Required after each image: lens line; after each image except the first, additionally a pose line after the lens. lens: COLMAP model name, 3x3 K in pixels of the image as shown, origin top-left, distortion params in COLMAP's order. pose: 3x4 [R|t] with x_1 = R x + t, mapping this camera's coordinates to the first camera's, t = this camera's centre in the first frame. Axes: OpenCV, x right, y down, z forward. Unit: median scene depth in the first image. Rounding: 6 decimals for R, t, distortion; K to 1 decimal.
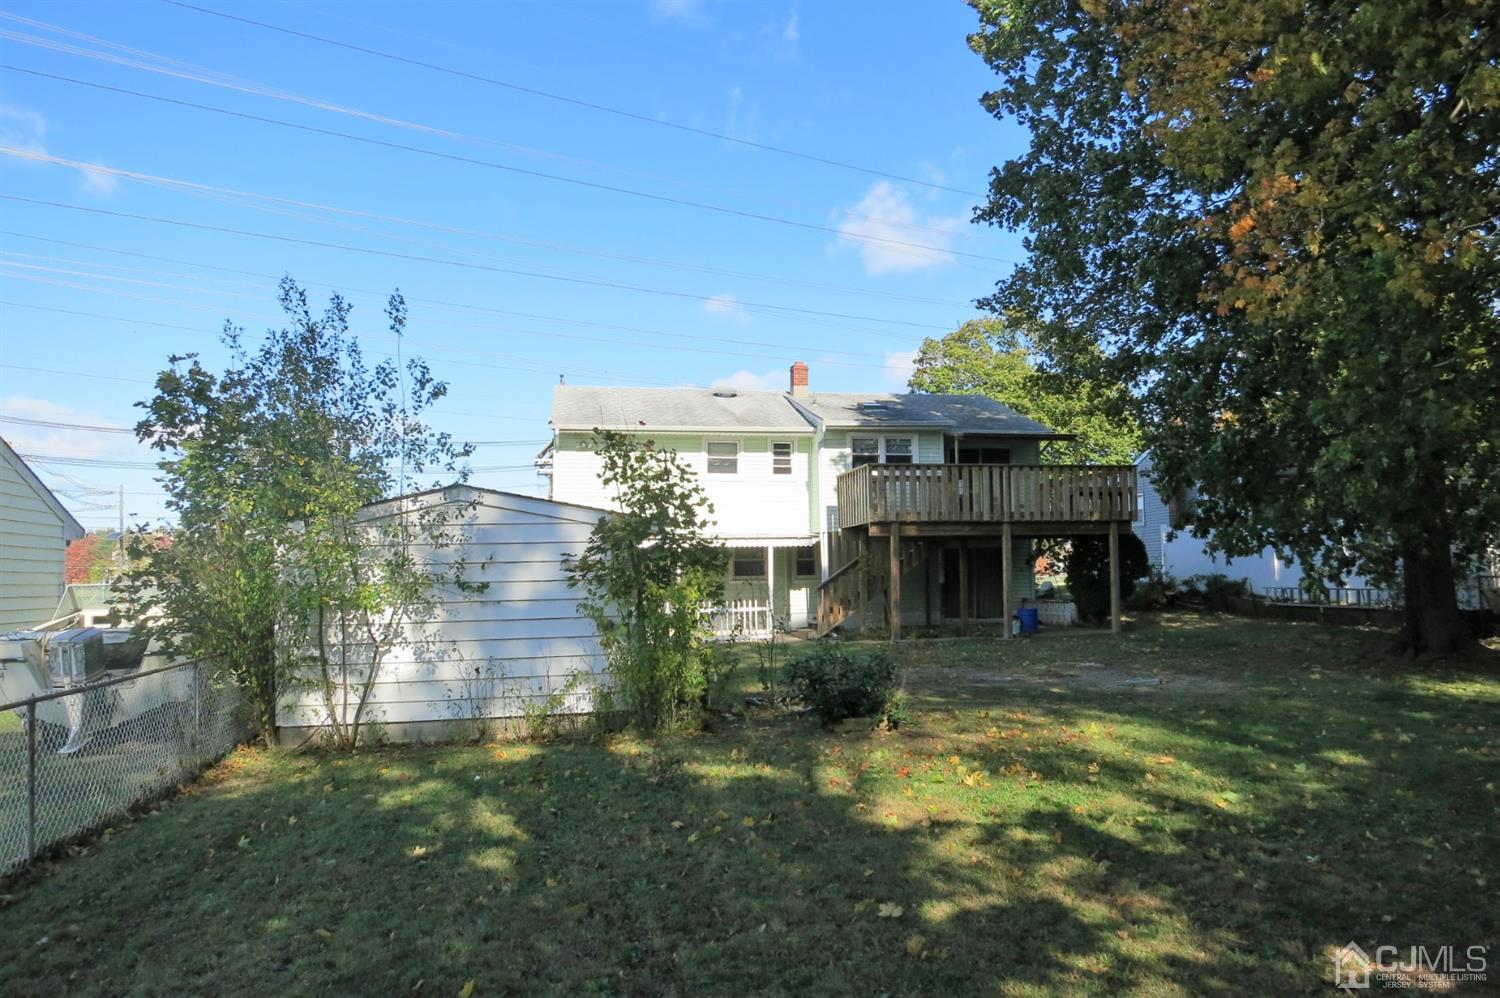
lens RADIAL K [[1073.8, 0, 752.9], [0, 1073.8, 493.5], [0, 0, 1]] dist [-0.053346, 0.008253]
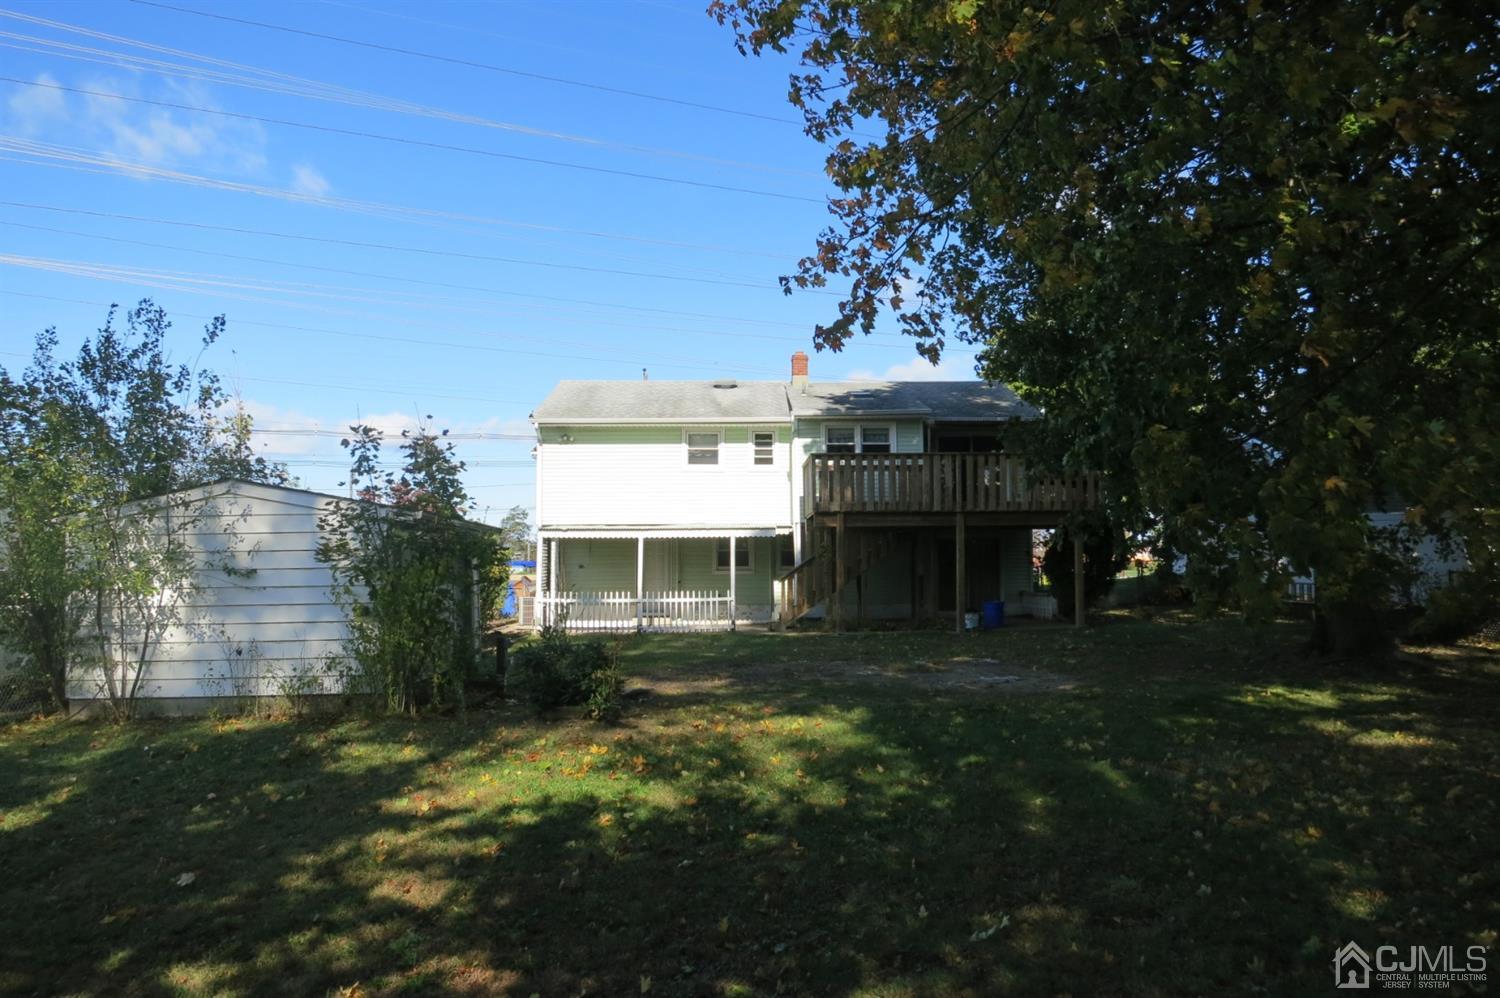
lens RADIAL K [[1073.8, 0, 752.9], [0, 1073.8, 493.5], [0, 0, 1]] dist [-0.053346, 0.008253]
pose [[0.989134, -0.004114, -0.146958, 0.171218], [0.005446, 0.999948, 0.008666, 0.000152], [0.146915, -0.009373, 0.989105, 0.009268]]
